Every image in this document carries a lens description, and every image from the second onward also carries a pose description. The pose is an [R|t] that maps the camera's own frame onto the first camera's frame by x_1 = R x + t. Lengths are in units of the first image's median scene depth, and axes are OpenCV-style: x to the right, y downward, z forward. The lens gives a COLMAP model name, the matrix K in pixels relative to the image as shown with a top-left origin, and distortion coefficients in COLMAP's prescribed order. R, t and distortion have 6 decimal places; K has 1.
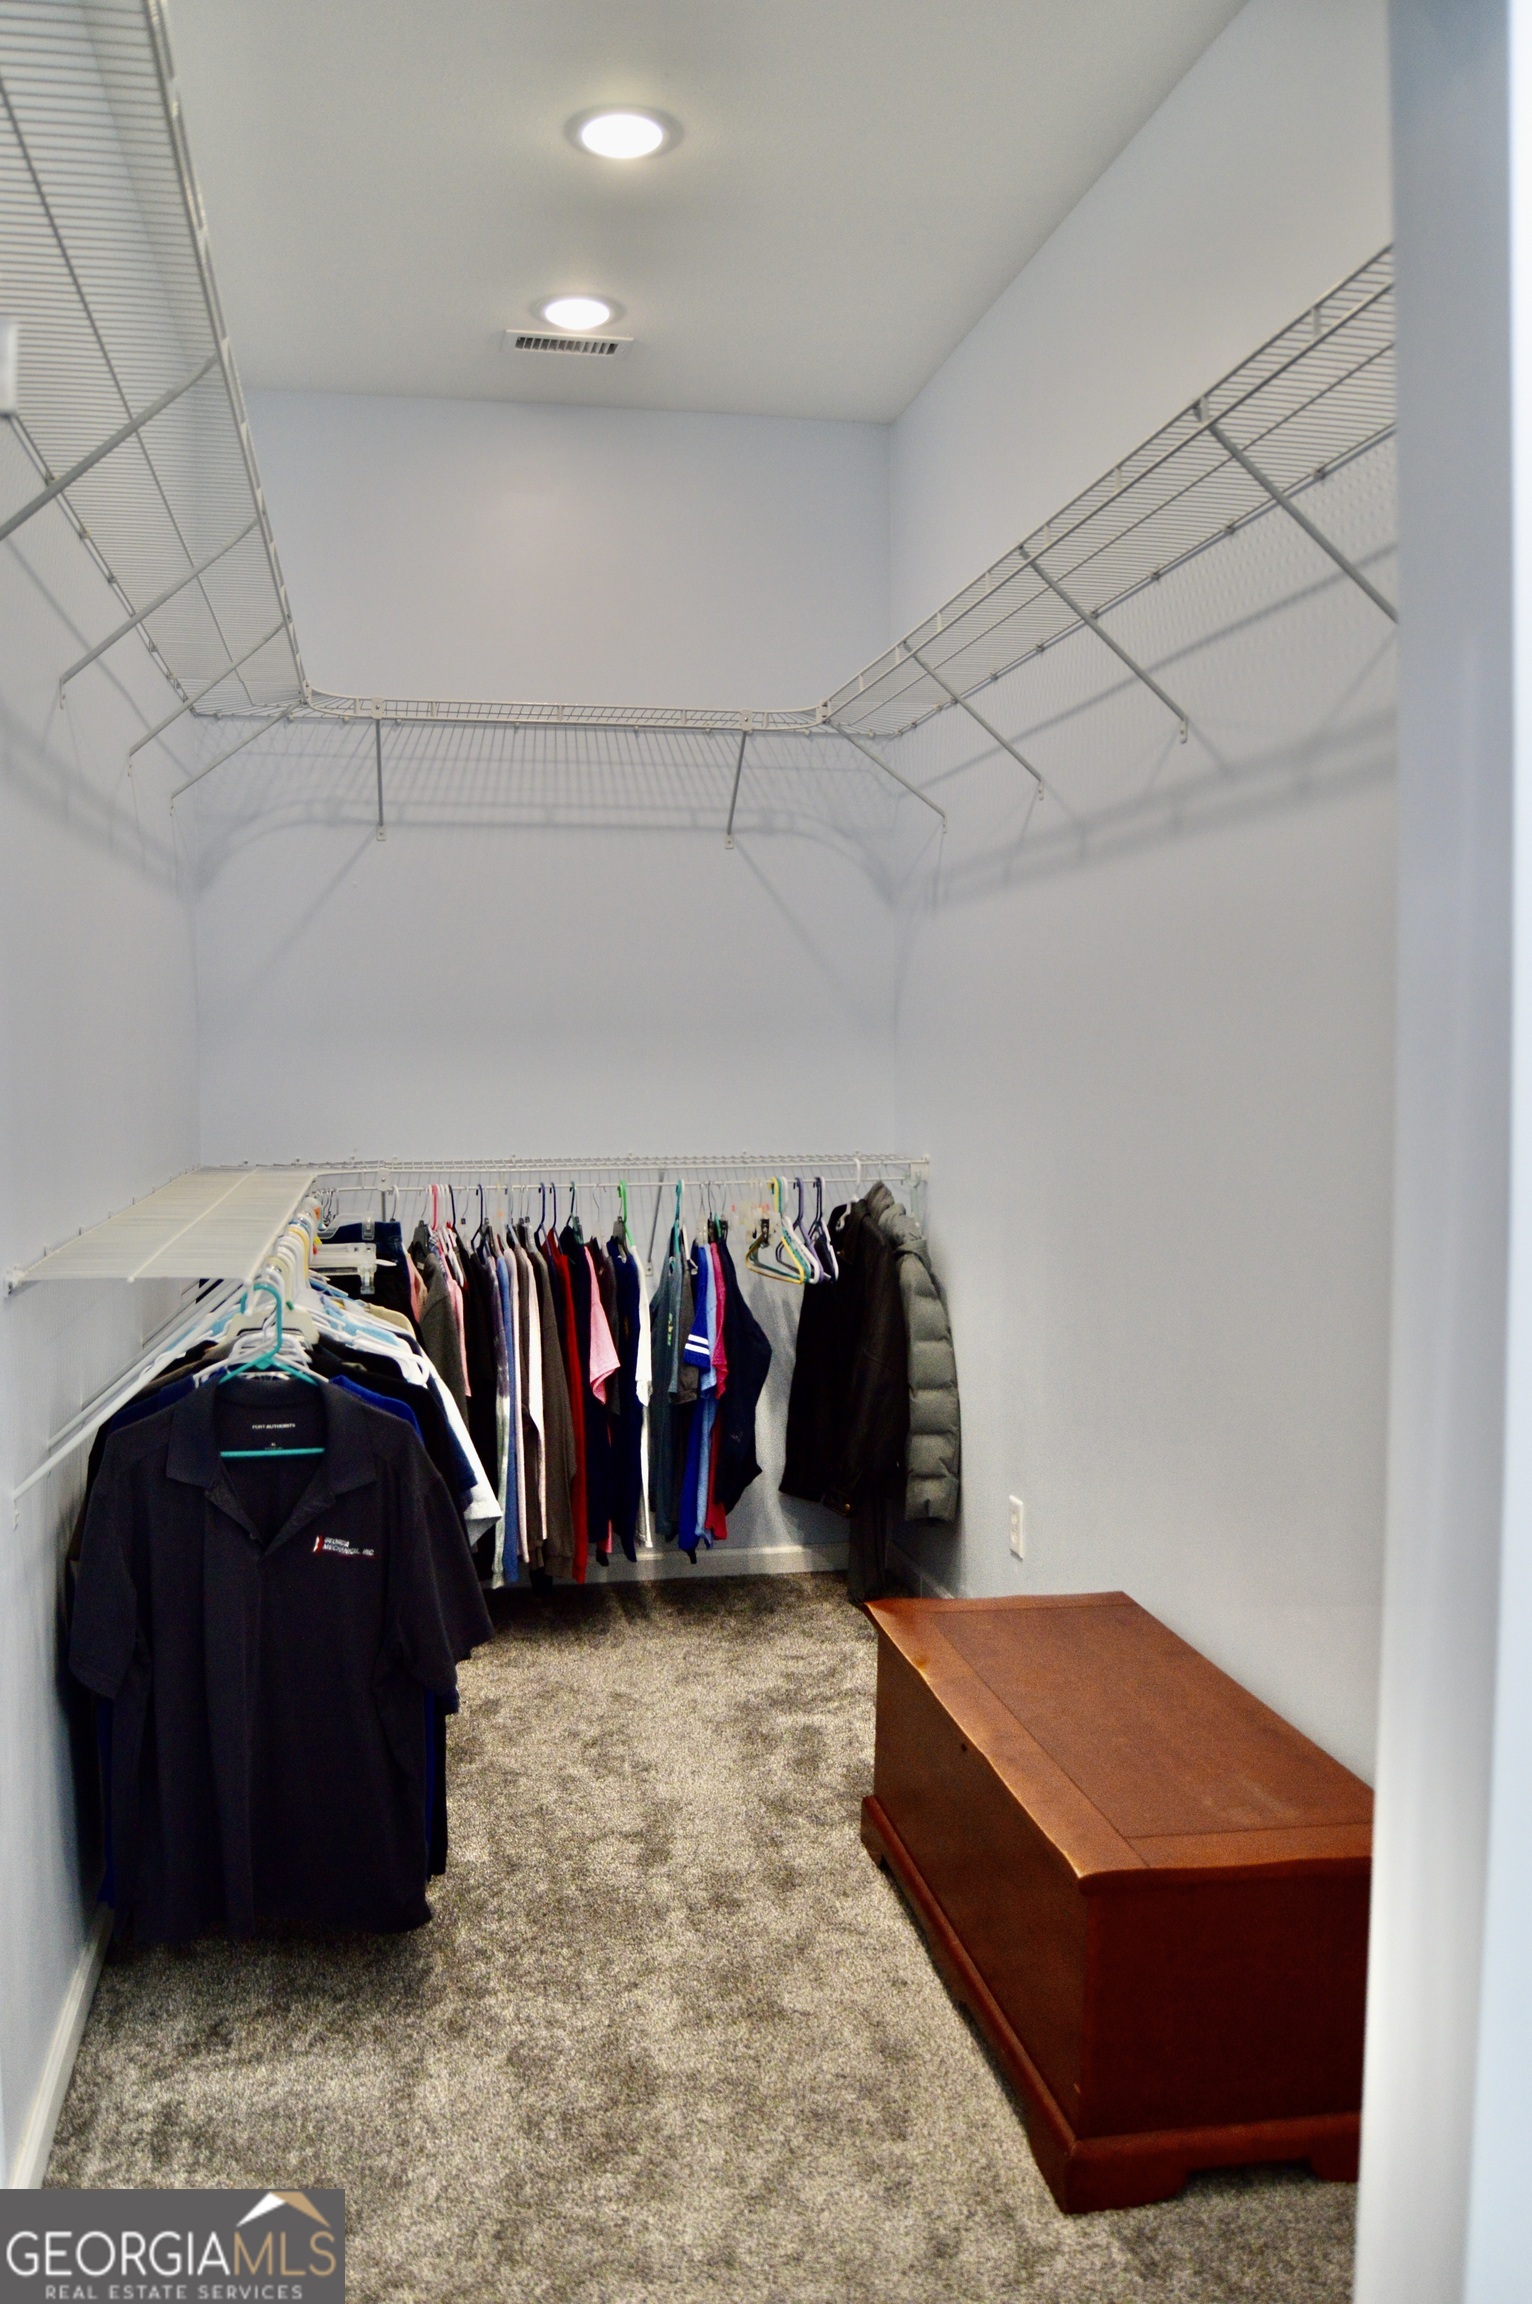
lens RADIAL K [[1881.7, 0, 766.0], [0, 1881.7, 1152.0], [0, 0, 1]] dist [-0.099813, 0.042411]
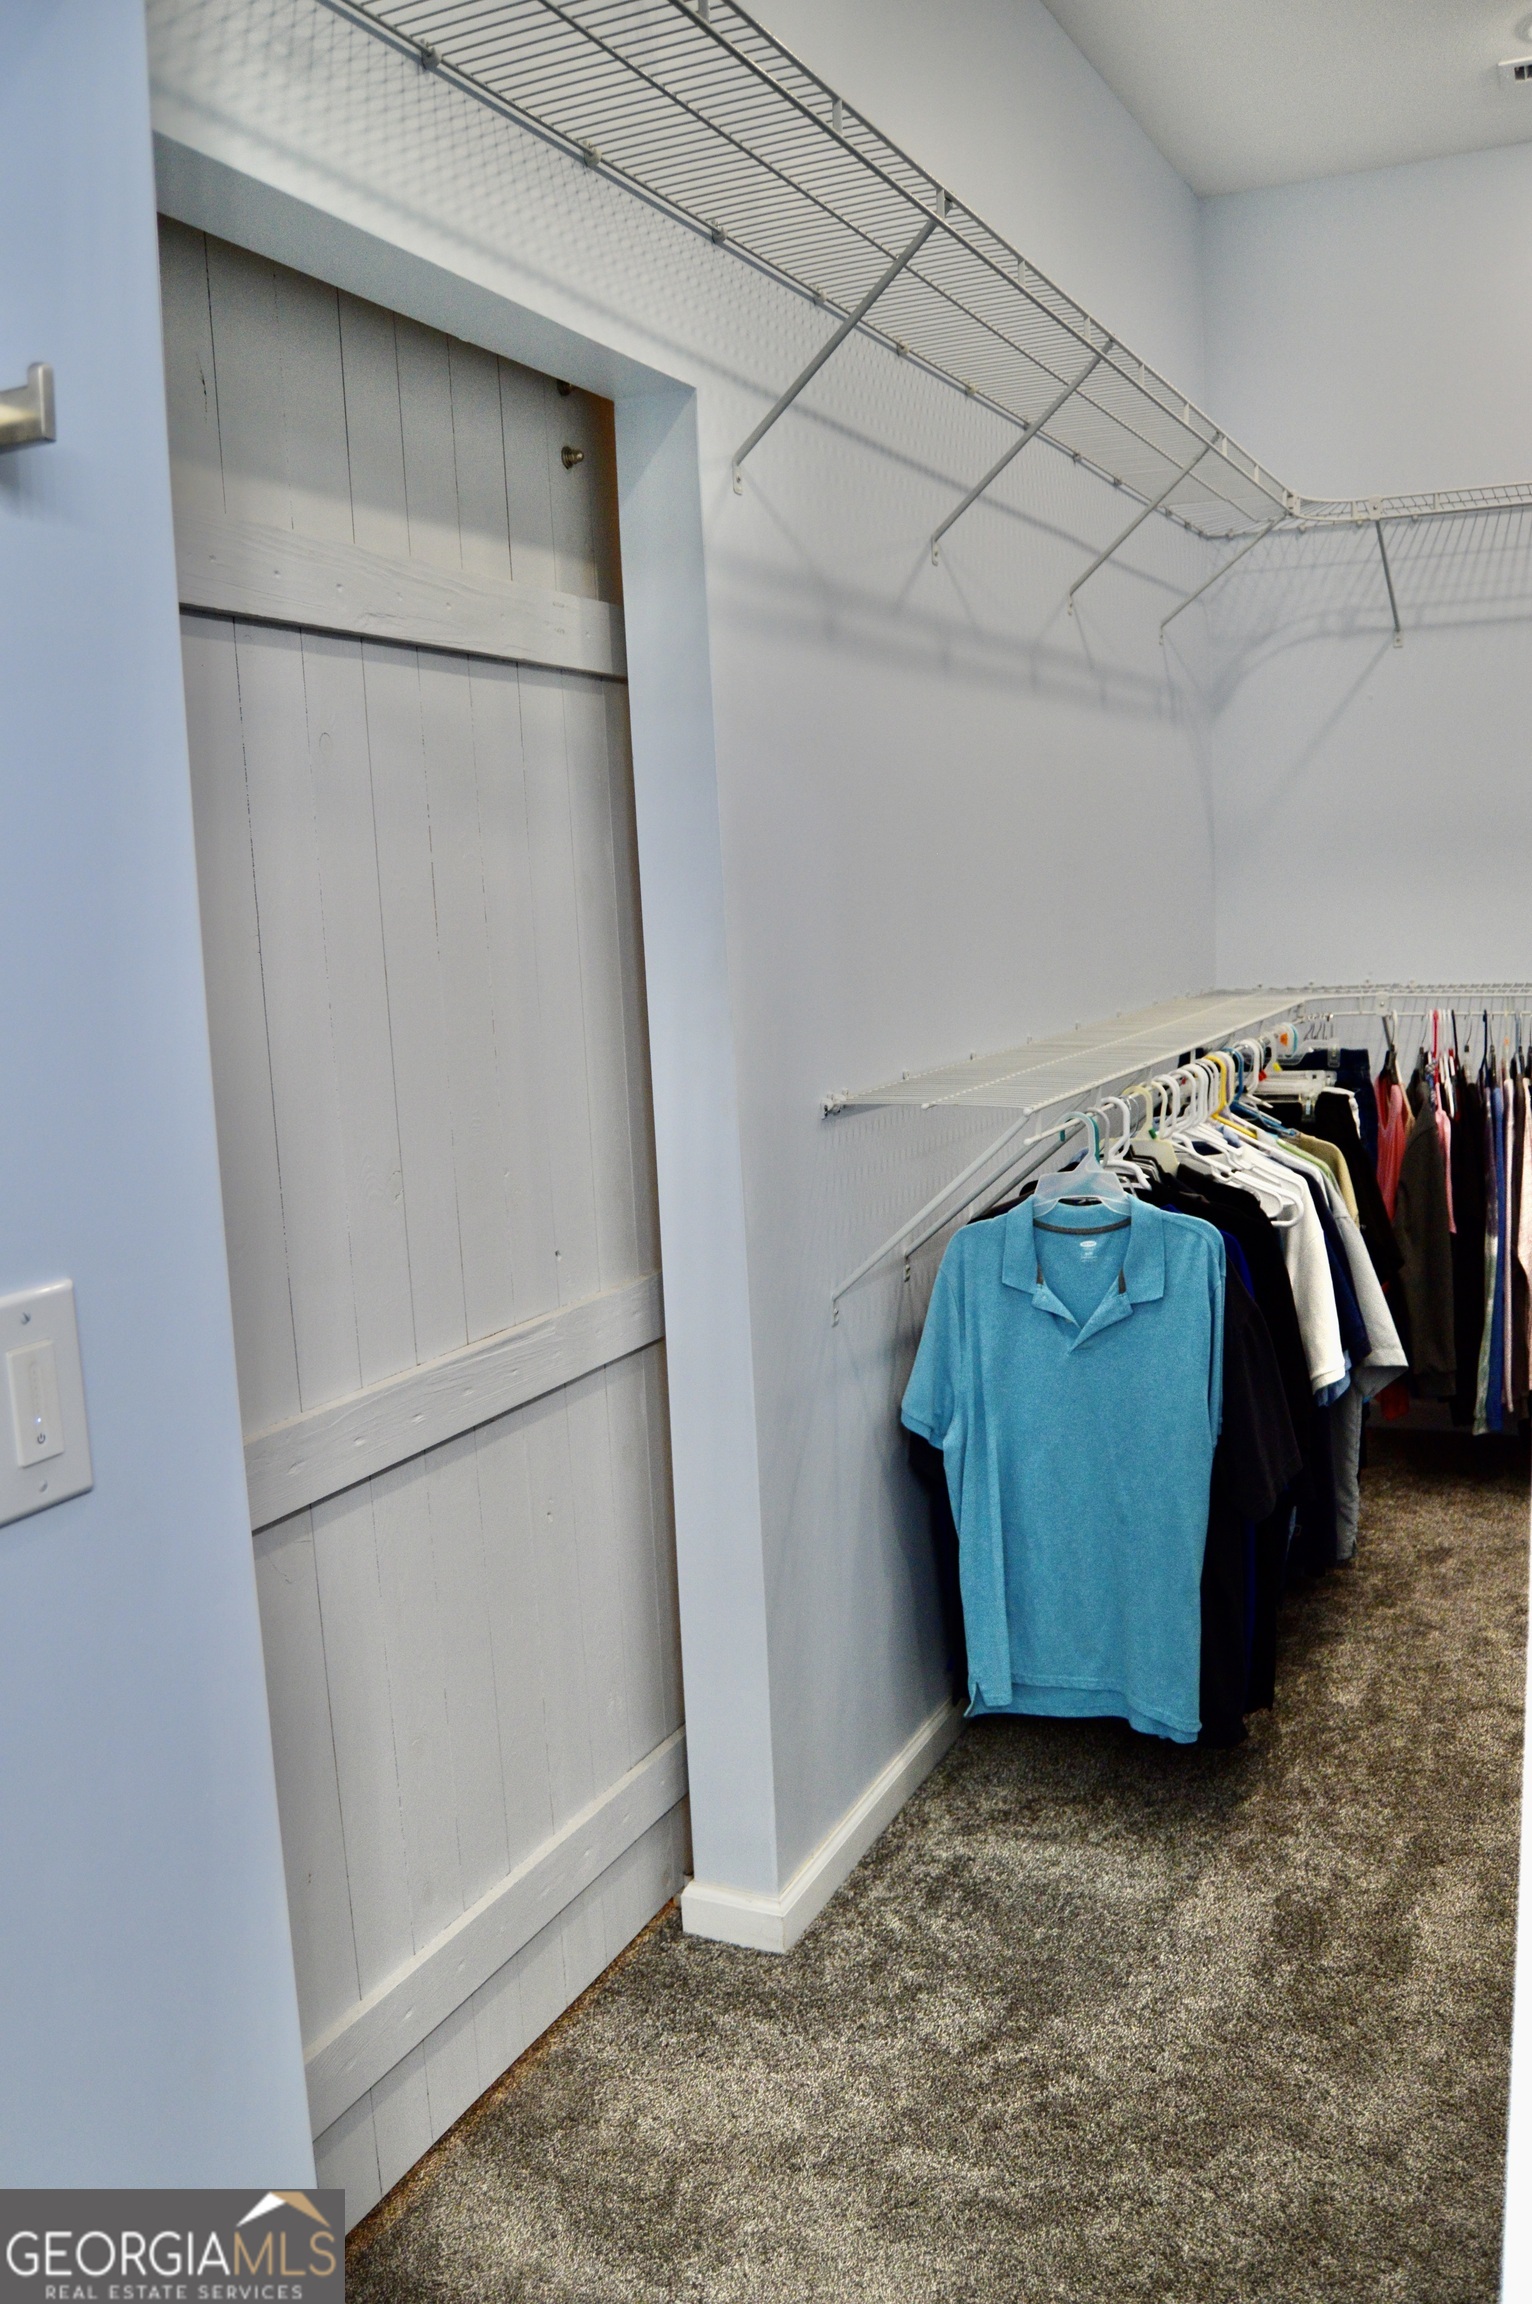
lens RADIAL K [[1871.8, 0, 766.0], [0, 1871.8, 1152.0], [0, 0, 1]] dist [-0.094974, 0.036032]
pose [[0.798698, 0.049779, -0.599669, 0.136597], [0.010550, 0.995261, 0.096669, -0.005999], [0.601639, -0.083536, 0.794388, 0.048862]]
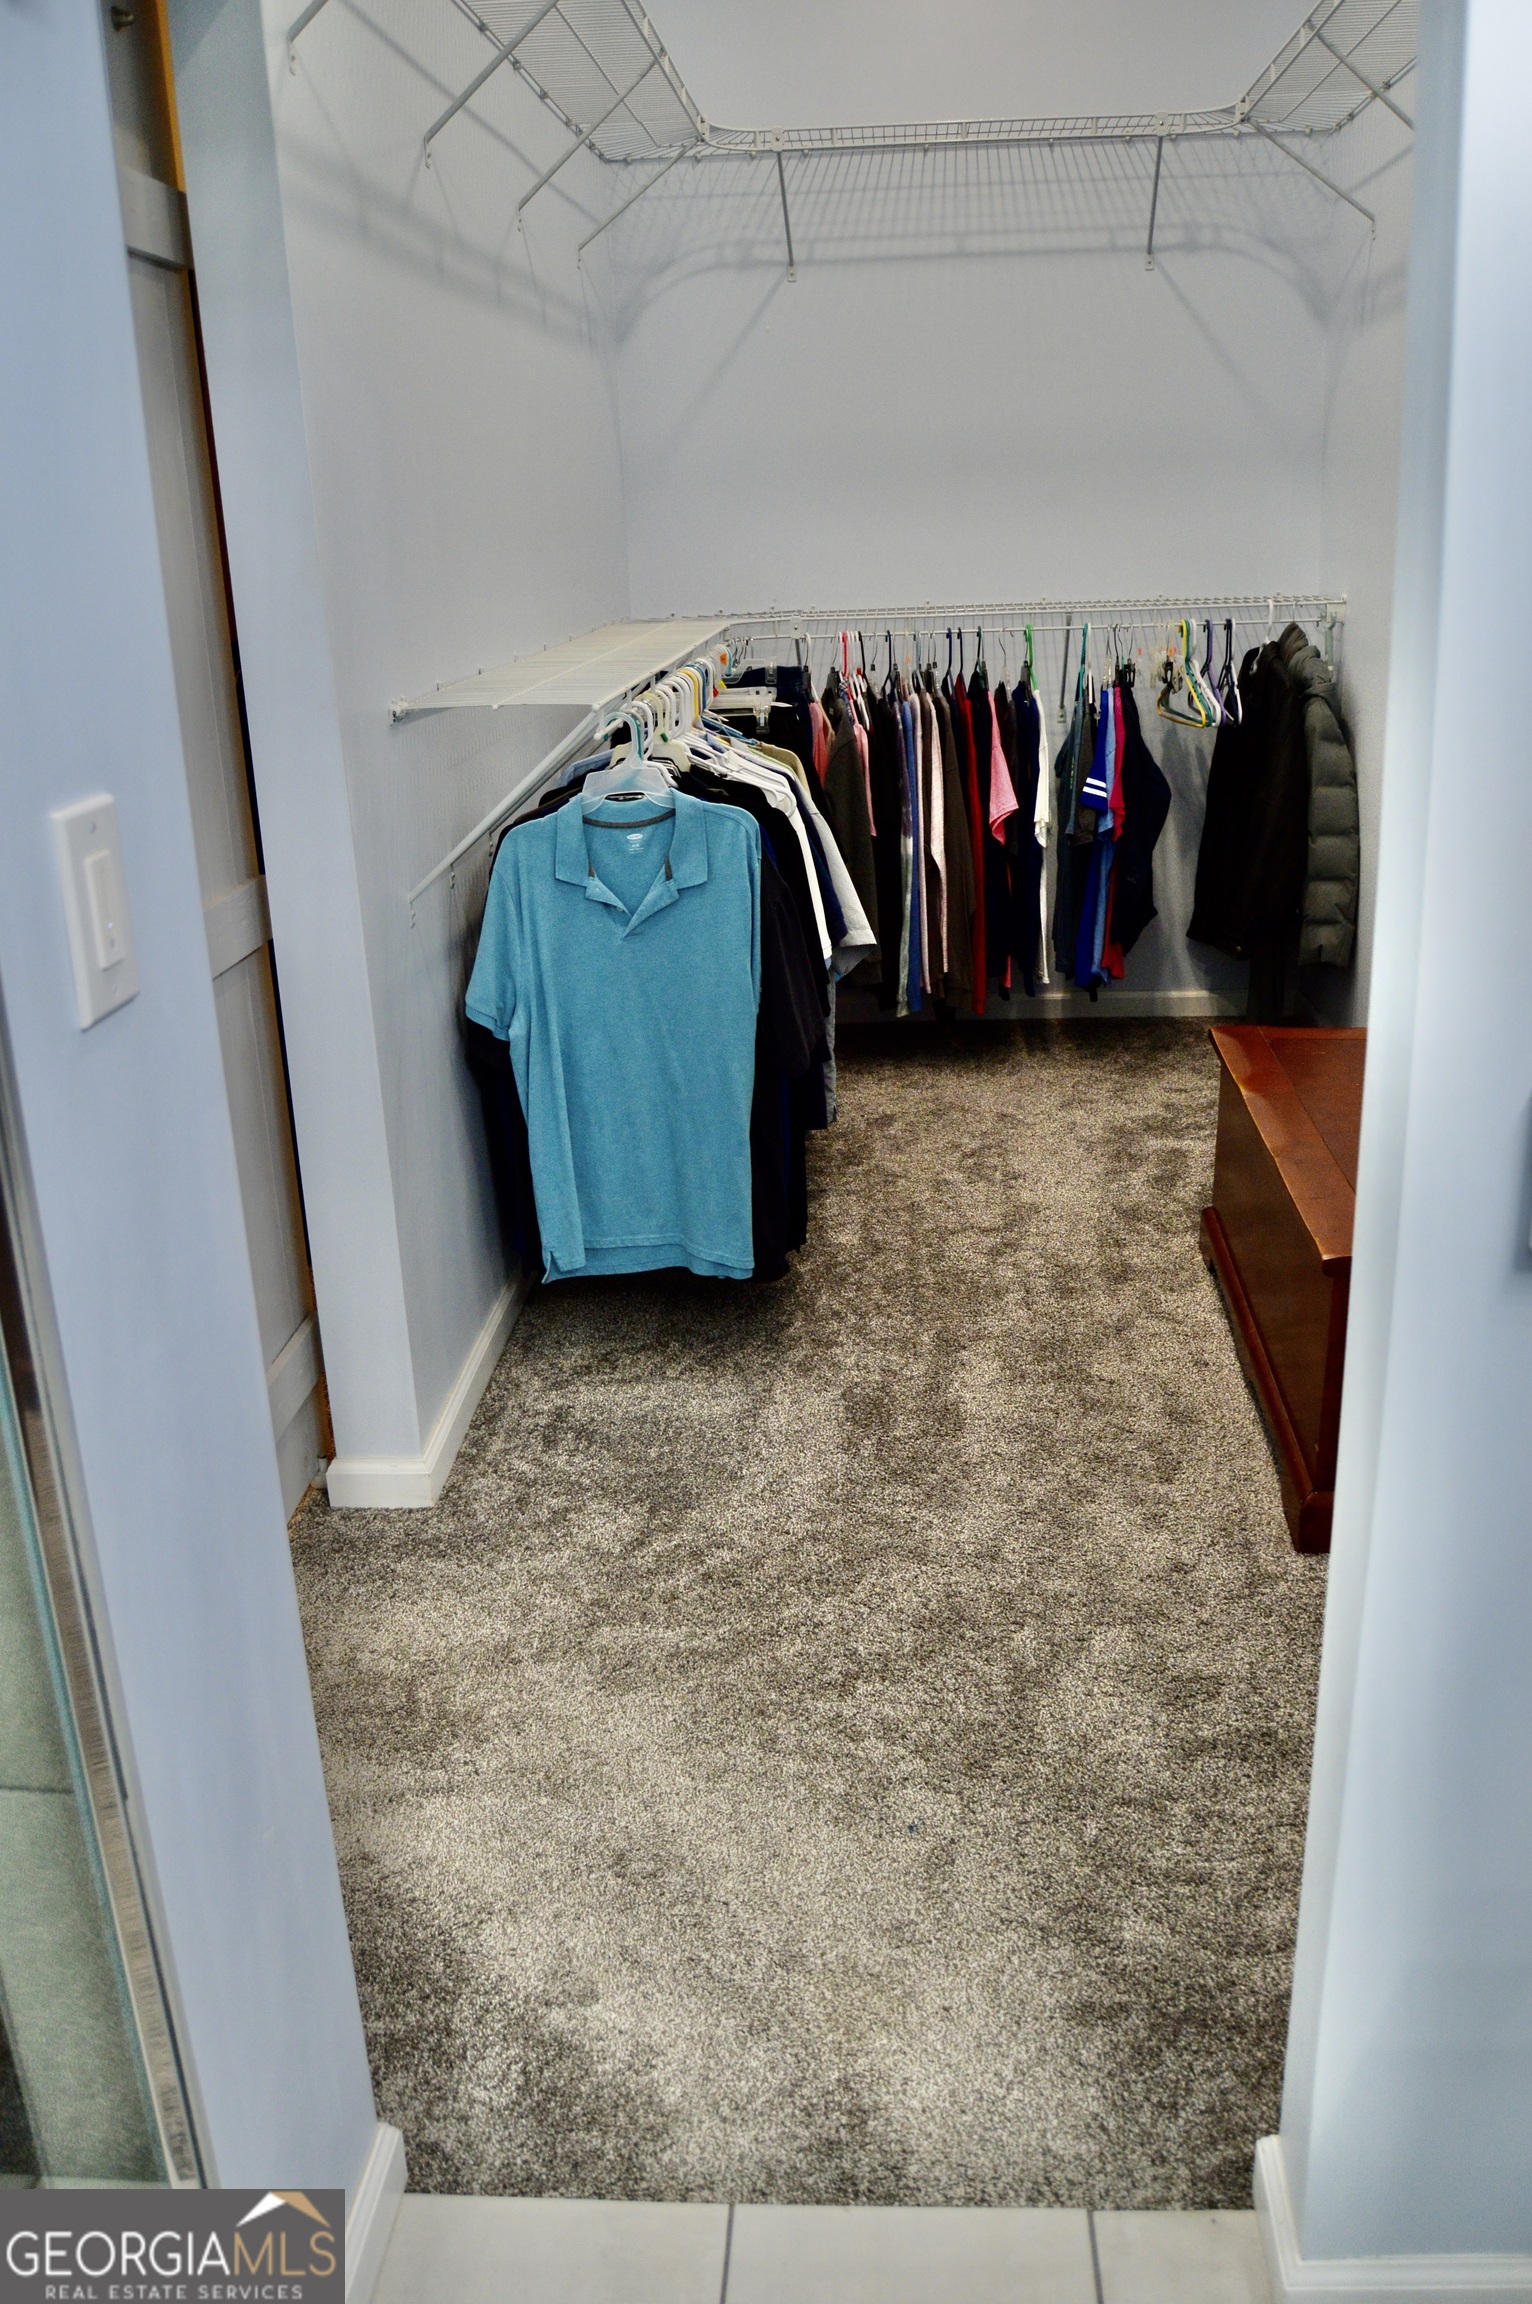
lens RADIAL K [[1871.8, 0, 766.0], [0, 1871.8, 1152.0], [0, 0, 1]] dist [-0.094974, 0.036032]
pose [[0.964240, 0.051083, -0.260062, 0.071548], [0.022758, 0.961666, 0.273278, 0.014199], [0.264052, -0.269424, 0.926114, -0.041295]]
